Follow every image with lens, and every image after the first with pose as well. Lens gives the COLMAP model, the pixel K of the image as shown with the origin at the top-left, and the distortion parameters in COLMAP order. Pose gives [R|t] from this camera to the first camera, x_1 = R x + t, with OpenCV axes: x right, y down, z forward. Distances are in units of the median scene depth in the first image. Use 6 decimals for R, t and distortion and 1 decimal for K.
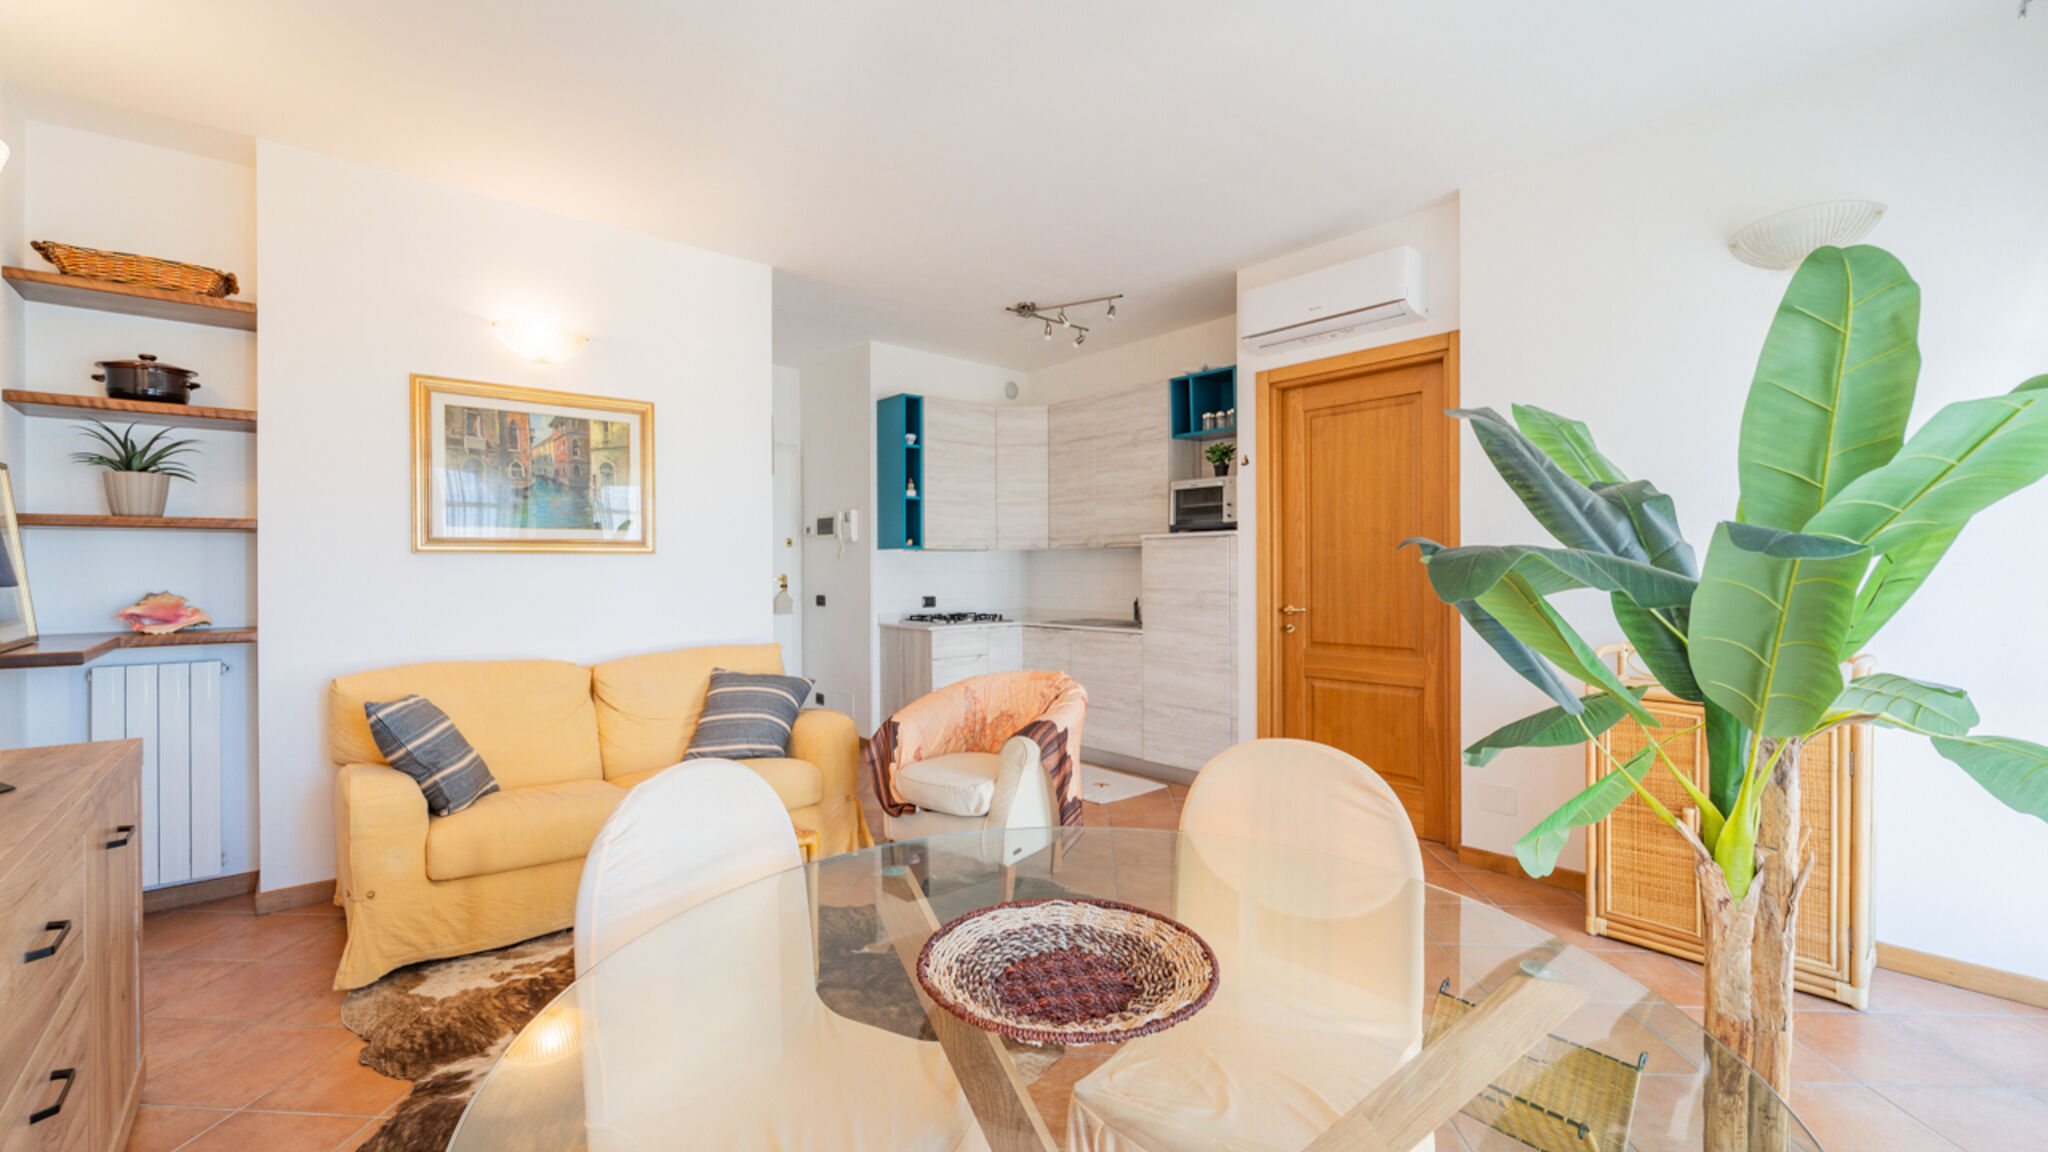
lens RADIAL K [[819.7, 0, 1016.3], [0, 819.7, 569.4], [0, 0, 1]] dist [-0.009145, -0.000626]
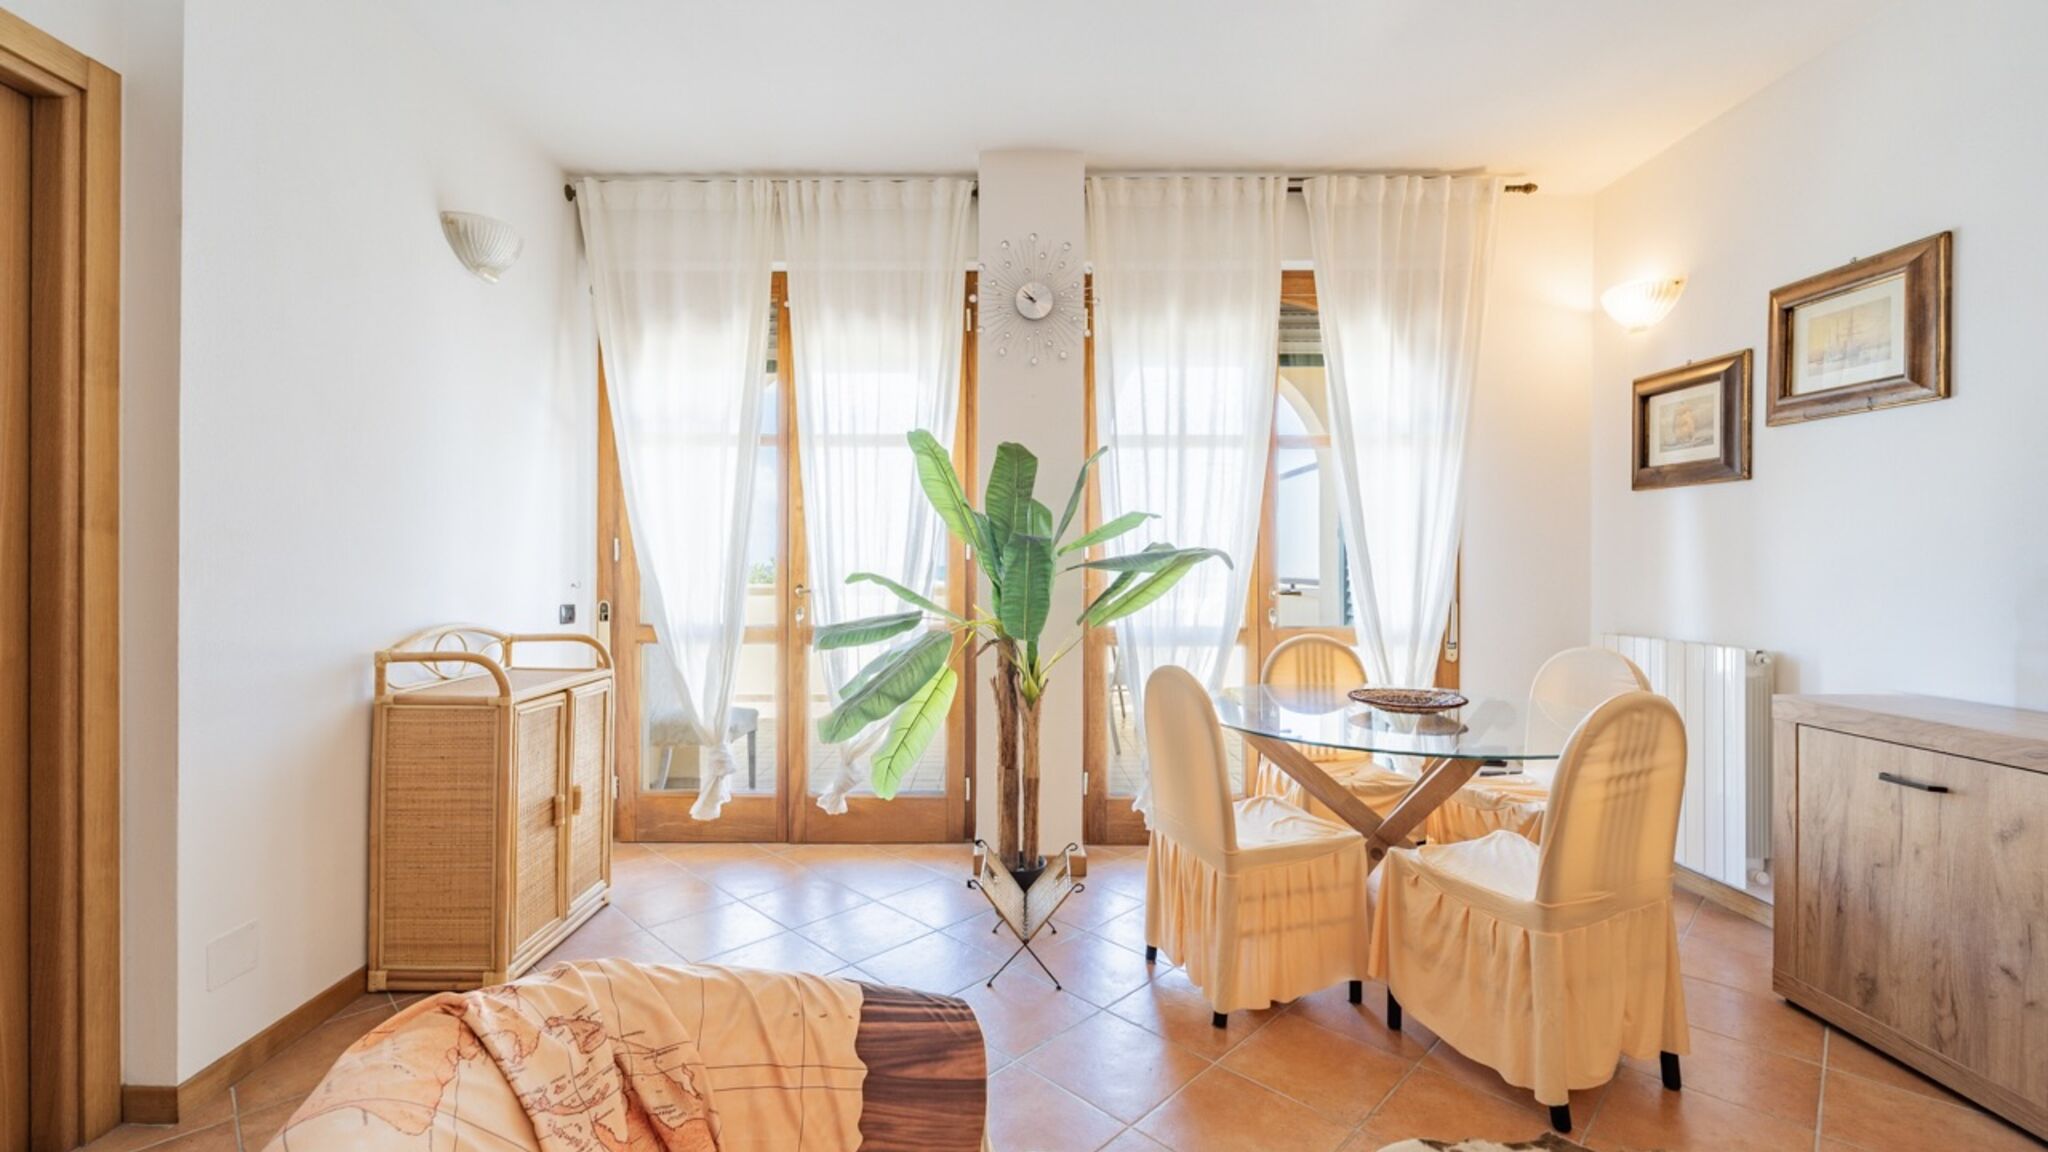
lens RADIAL K [[856.0, 0, 990.8], [0, 856.0, 563.1], [0, 0, 1]] dist [0.000875, -0.000677]
pose [[-0.747953, 0.006067, 0.663724, -0.173131], [0.003870, 0.999981, -0.004779, 0.008123], [-0.663741, -0.001005, -0.747962, 0.912915]]
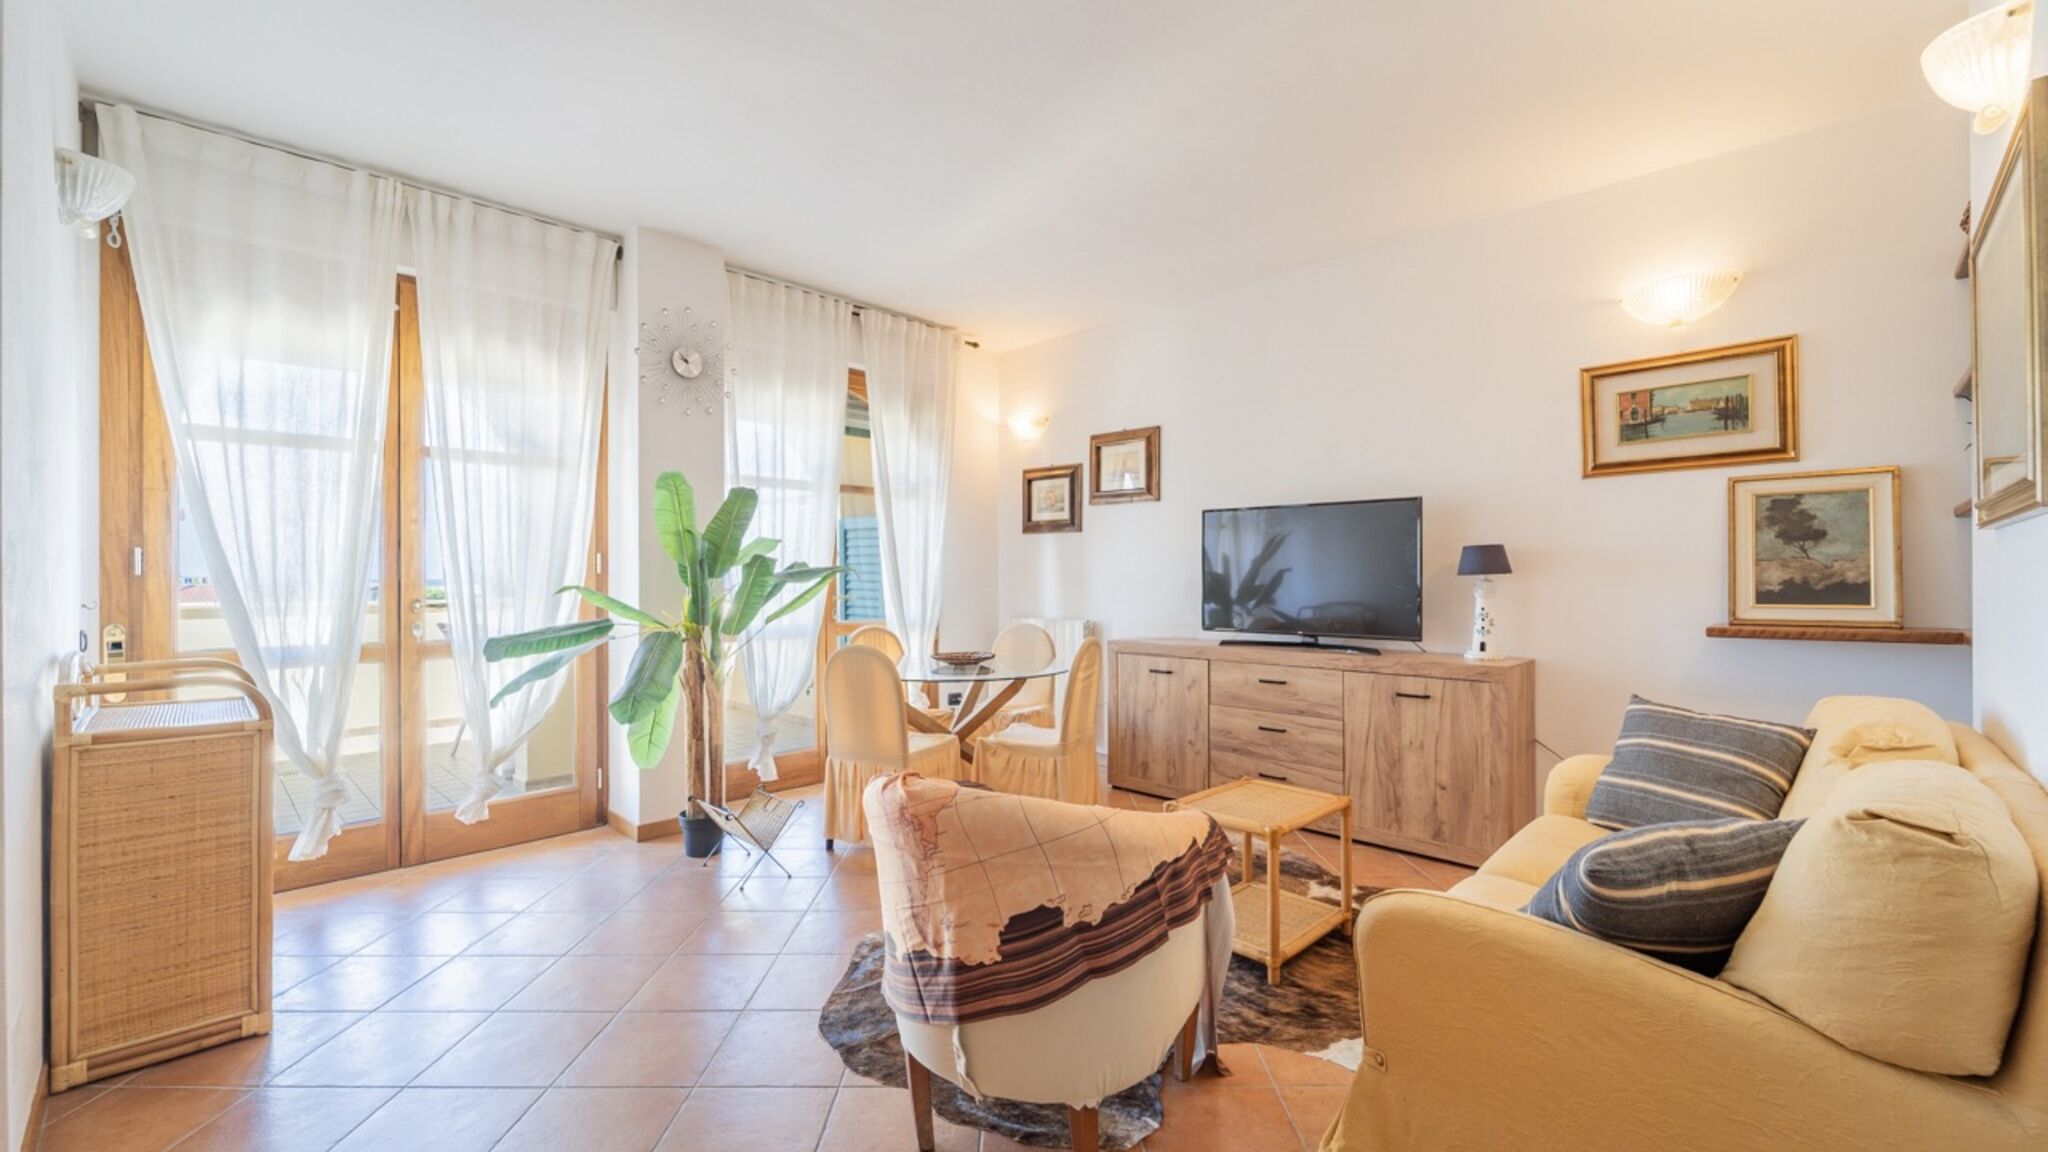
lens RADIAL K [[831.1, 0, 1024.0], [0, 831.1, 576.0], [0, 0, 1]] dist [-0.000185, -0.000257]
pose [[-0.997103, 0.008240, -0.075618, 0.023547], [0.008242, 0.999966, 0.000293, 0.006594], [0.075618, -0.000331, -0.997137, 1.280090]]
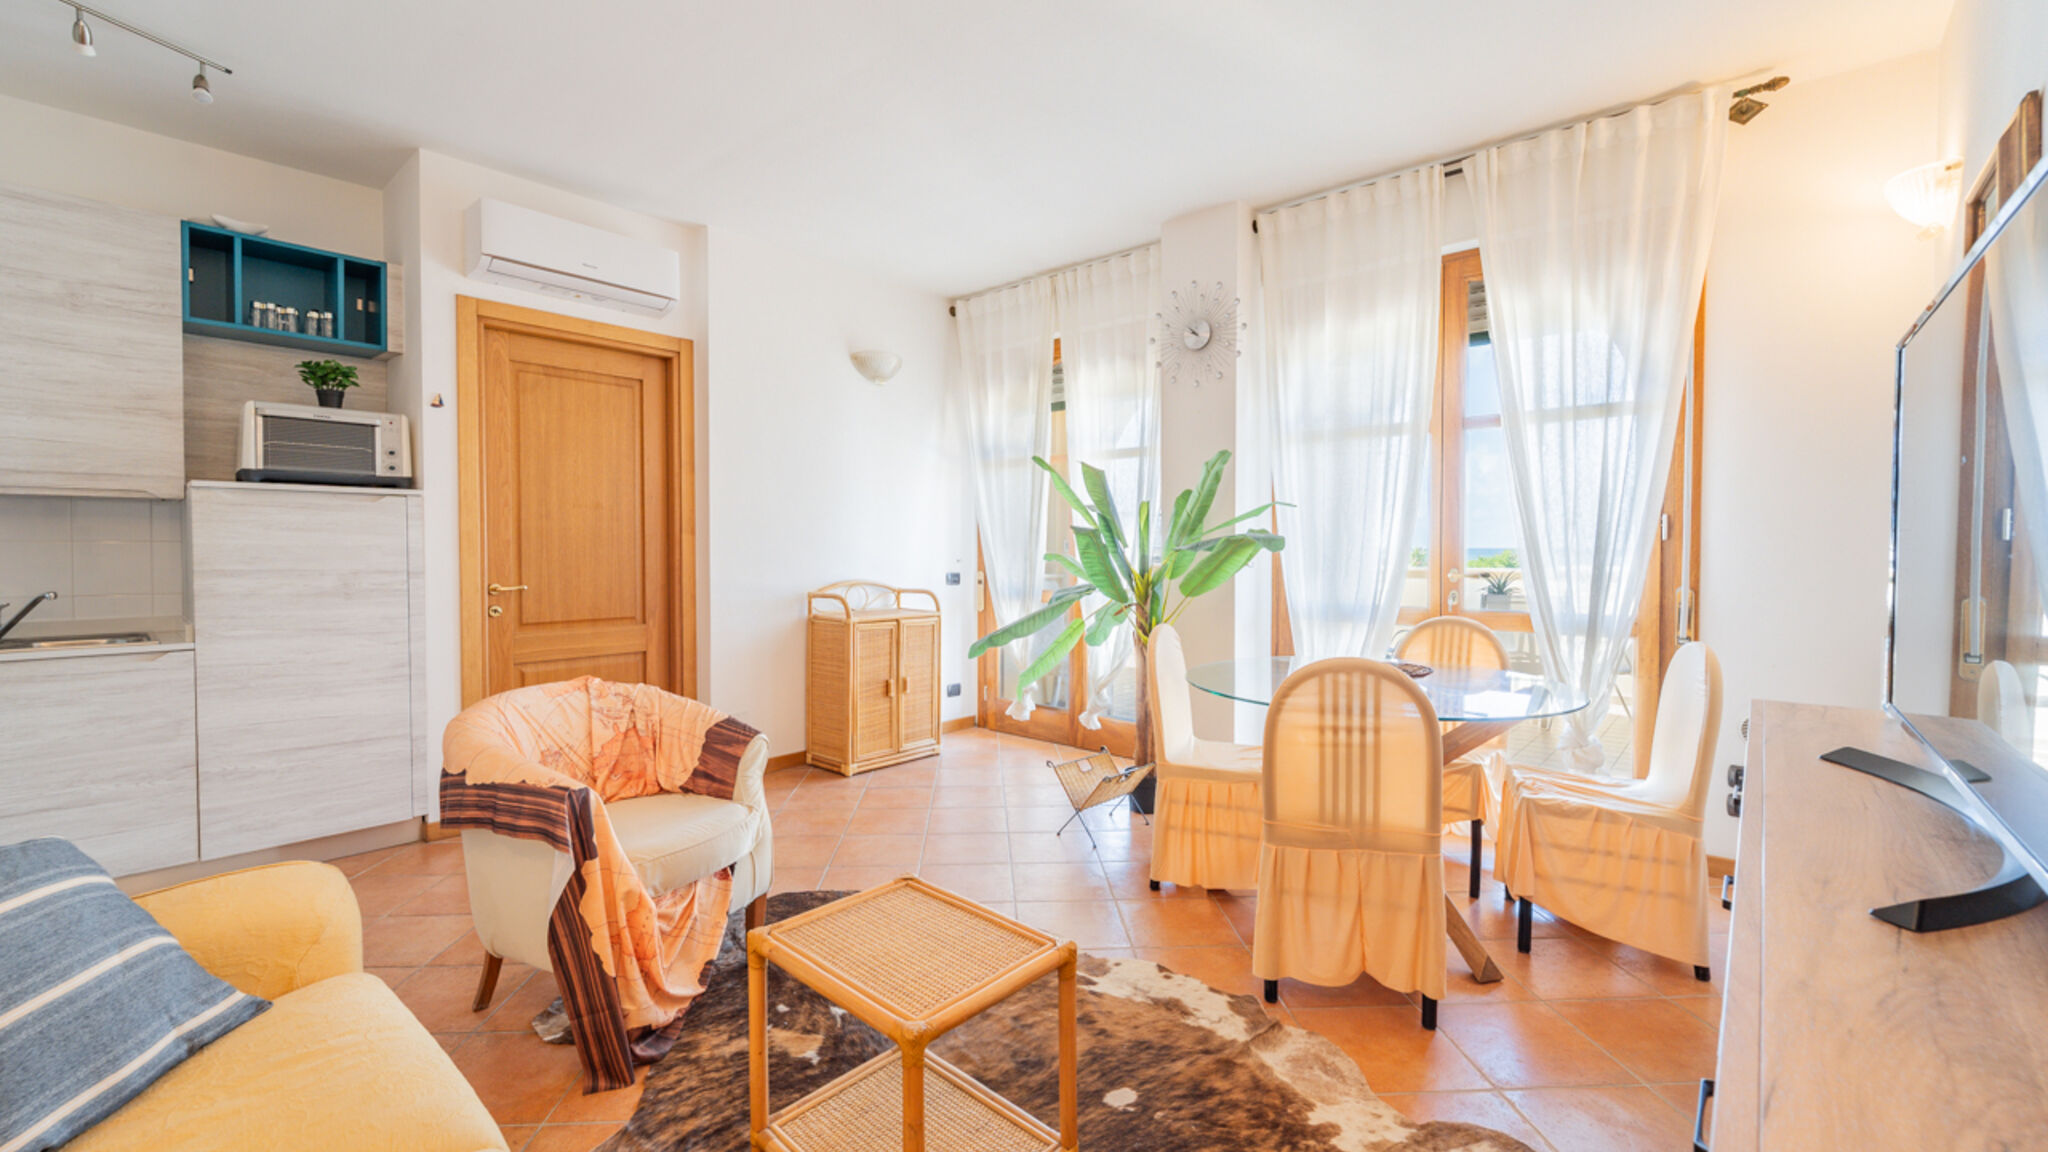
lens RADIAL K [[819.7, 0, 1016.3], [0, 819.7, 569.4], [0, 0, 1]] dist [-0.009145, -0.000626]
pose [[-0.123023, -0.019390, 0.992214, -0.609714], [0.000518, 0.999808, 0.019603, 0.012783], [-0.992404, 0.002926, -0.122990, 0.599400]]
